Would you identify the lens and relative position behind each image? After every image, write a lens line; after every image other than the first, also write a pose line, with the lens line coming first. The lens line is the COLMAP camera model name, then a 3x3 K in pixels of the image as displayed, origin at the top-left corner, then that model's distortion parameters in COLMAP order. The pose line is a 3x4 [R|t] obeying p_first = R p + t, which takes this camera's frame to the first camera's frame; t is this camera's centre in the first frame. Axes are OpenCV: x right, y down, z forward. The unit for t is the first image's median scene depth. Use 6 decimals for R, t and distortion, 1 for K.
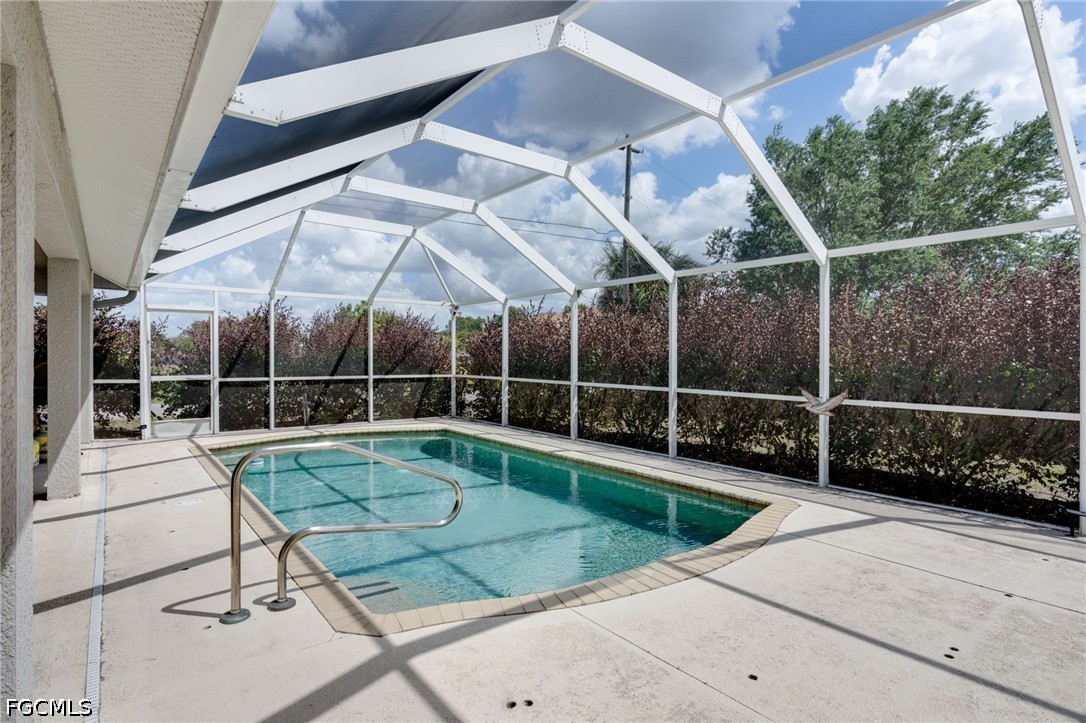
lens RADIAL K [[575.8, 0, 554.6], [0, 575.8, 353.1], [0, 0, 1]] dist [-0.003166, -0.000268]
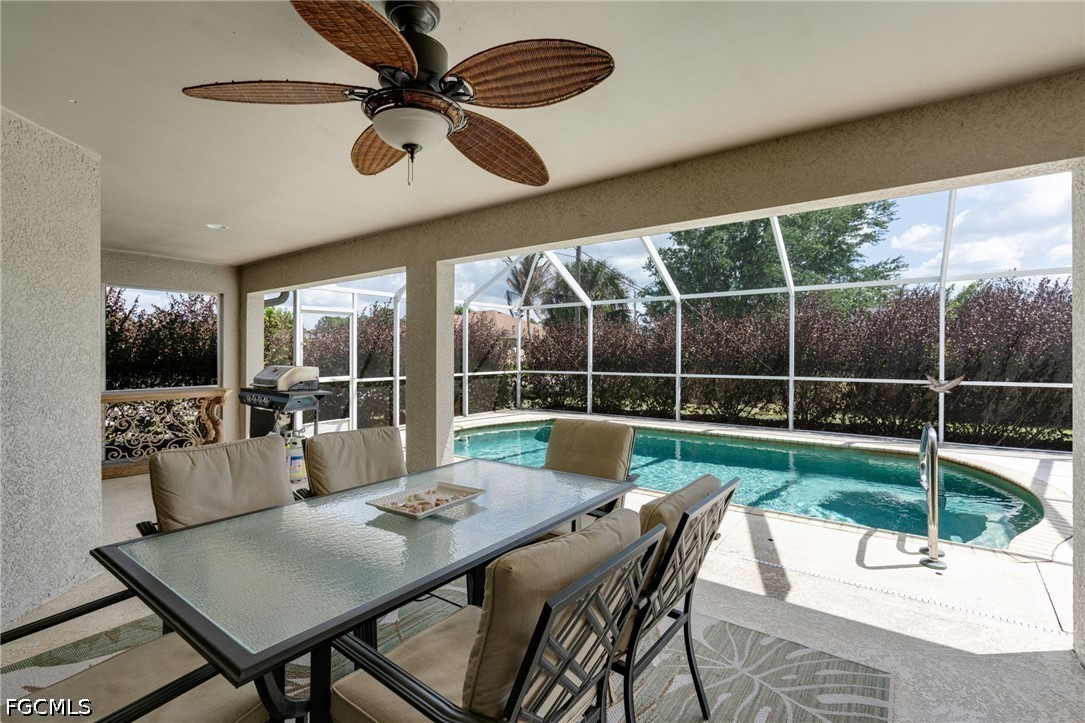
lens RADIAL K [[500.4, 0, 544.1], [0, 500.4, 353.9], [0, 0, 1]] dist [0.002256, 0.000538]
pose [[0.961887, -0.011848, 0.273189, -0.542265], [0.009843, 0.999914, 0.008707, -0.005358], [-0.273269, -0.005686, 0.961921, 0.060247]]
